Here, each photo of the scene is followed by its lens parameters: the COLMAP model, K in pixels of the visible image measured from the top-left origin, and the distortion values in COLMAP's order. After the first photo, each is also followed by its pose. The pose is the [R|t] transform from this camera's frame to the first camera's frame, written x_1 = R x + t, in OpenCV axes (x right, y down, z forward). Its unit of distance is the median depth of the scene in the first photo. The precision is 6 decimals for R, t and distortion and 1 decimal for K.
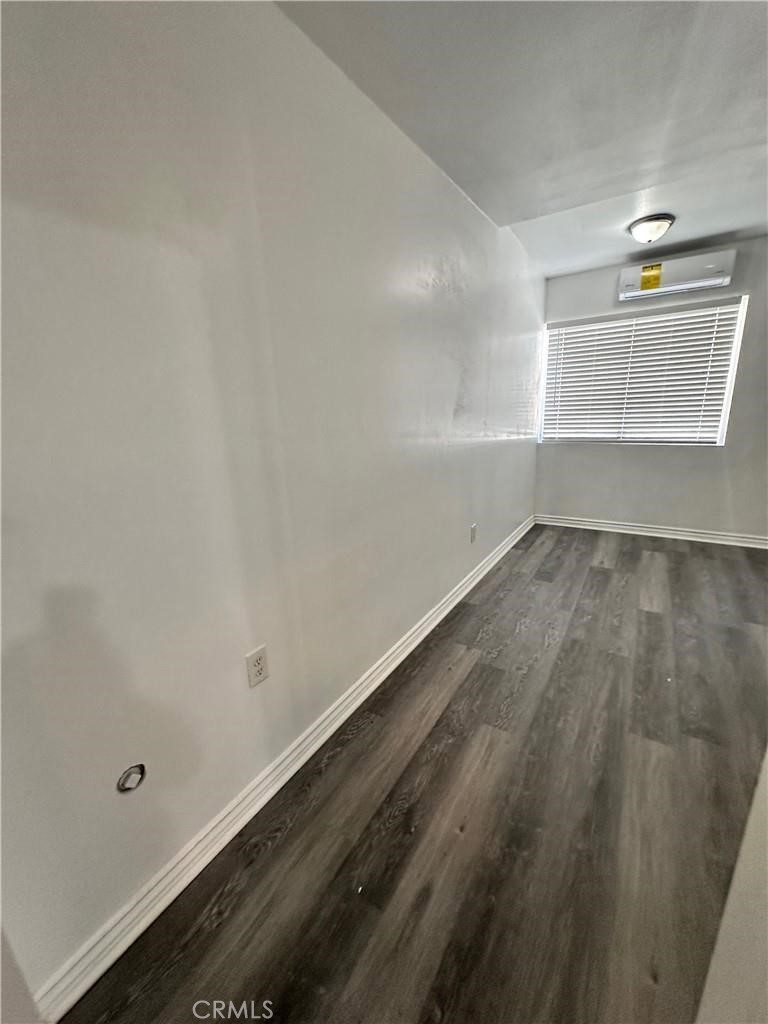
lens RADIAL K [[409.8, 0, 378.4], [0, 409.8, 512.4], [0, 0, 1]] dist [-0.006200, 0.000626]
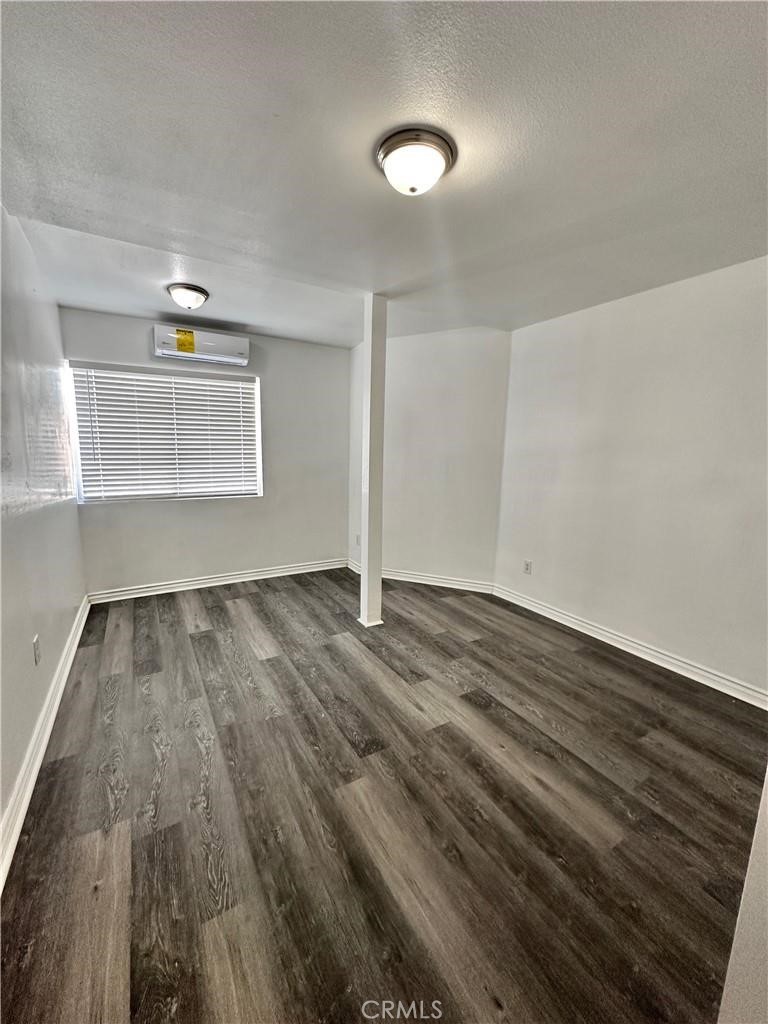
lens RADIAL K [[409.8, 0, 384.1], [0, 409.8, 510.1], [0, 0, 1]] dist [-0.006200, 0.000626]
pose [[0.428360, -0.085145, 0.899588, -0.105388], [0.195642, 0.980675, -0.000339, -0.064661], [-0.882175, 0.176143, 0.436740, 0.204815]]
